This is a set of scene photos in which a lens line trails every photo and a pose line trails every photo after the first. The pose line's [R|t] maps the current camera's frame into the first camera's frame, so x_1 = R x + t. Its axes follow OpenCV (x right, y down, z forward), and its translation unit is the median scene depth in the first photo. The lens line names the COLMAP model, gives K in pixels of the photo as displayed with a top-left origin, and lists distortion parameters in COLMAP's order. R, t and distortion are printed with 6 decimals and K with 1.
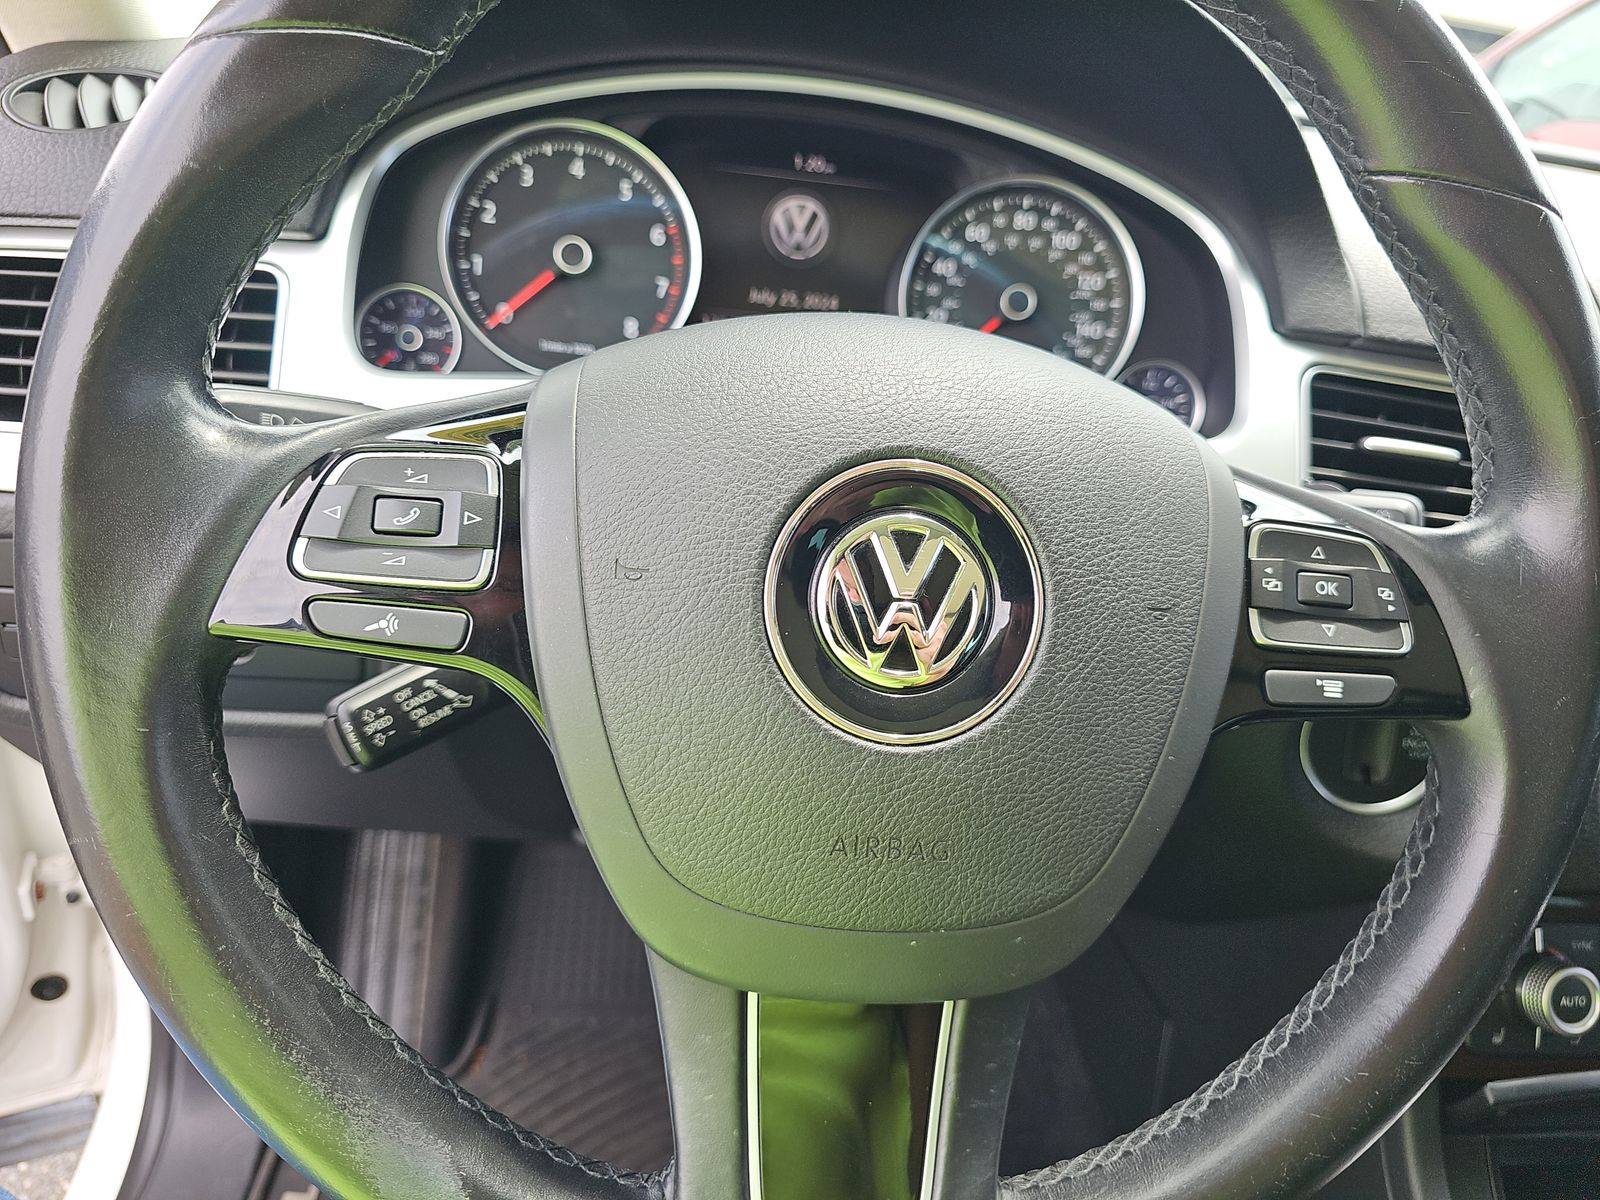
lens RADIAL K [[1068.9, 0, 800.0], [0, 1068.9, 600.0], [0, 0, 1]] dist [0.006565, -0.039290]
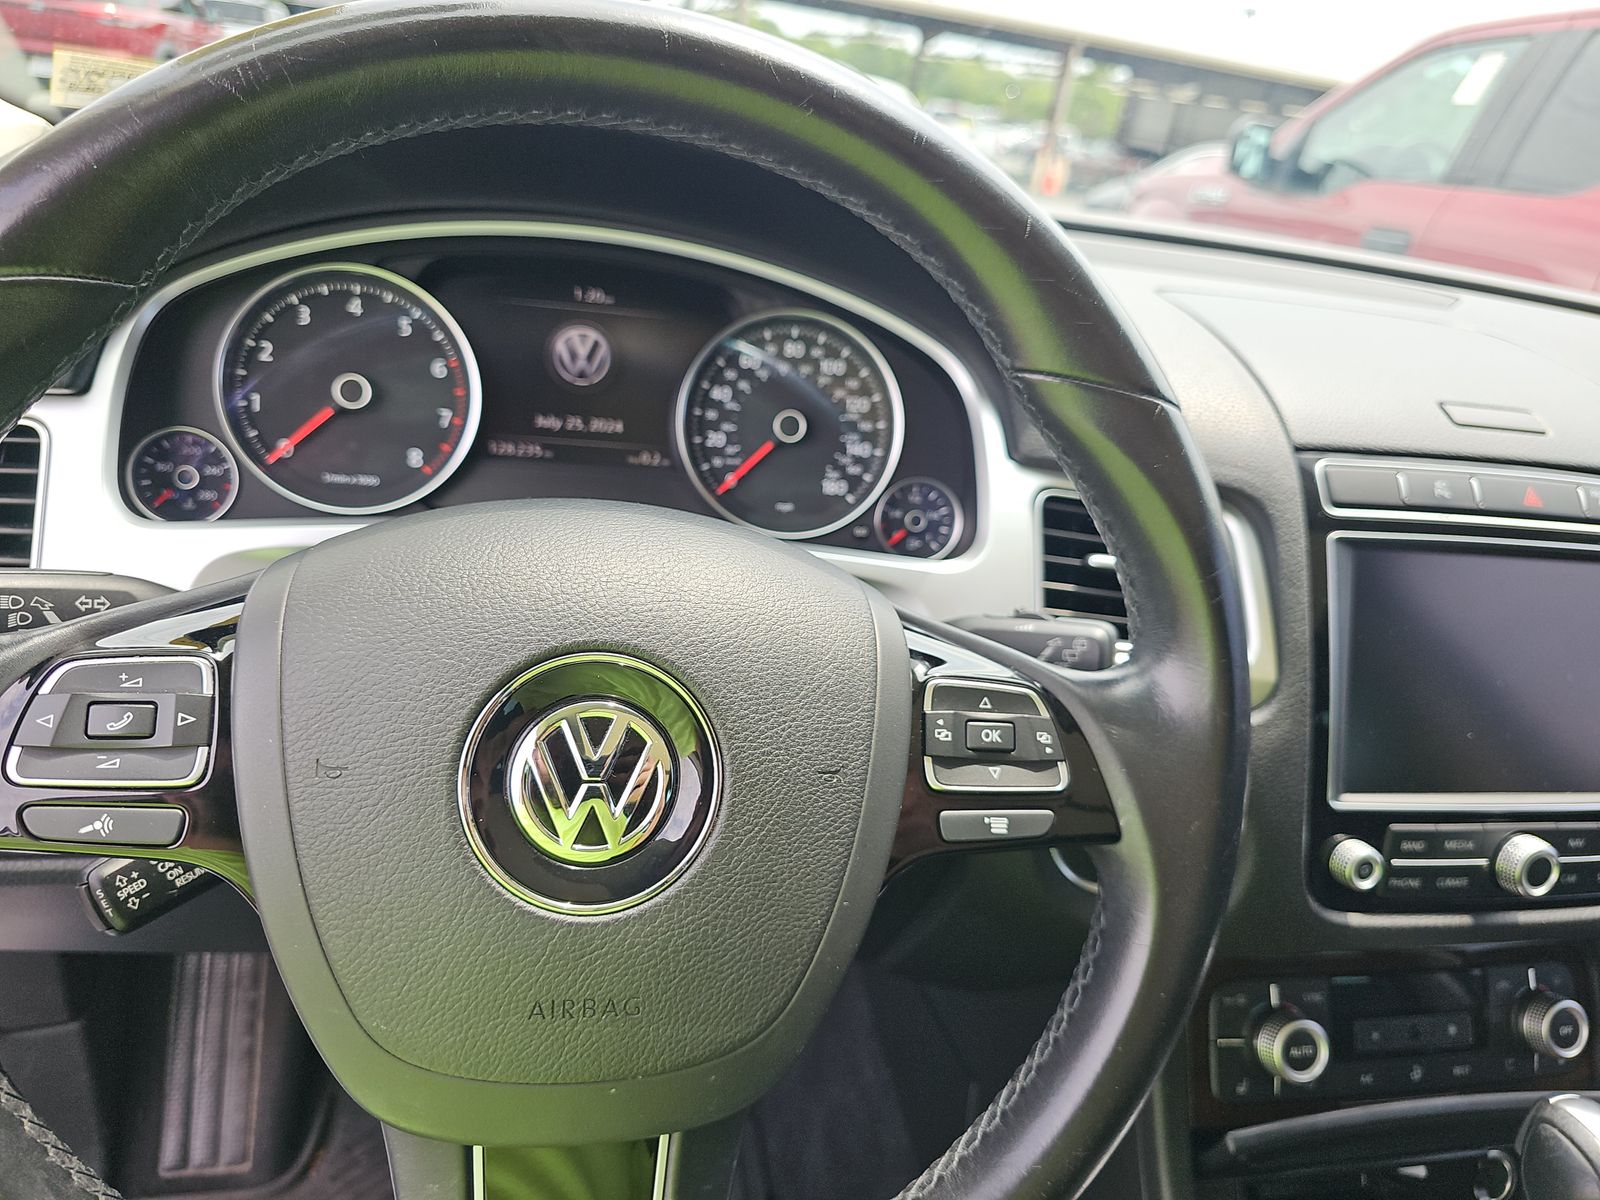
lens RADIAL K [[1070.9, 0, 805.4], [0, 1070.9, 613.2], [0, 0, 1]] dist [0.006974, -0.040261]
pose [[0.993474, -0.033440, 0.109047, 0.146775], [0.035934, 0.999134, -0.020986, -0.103793], [-0.108251, 0.024768, 0.993815, -0.095260]]
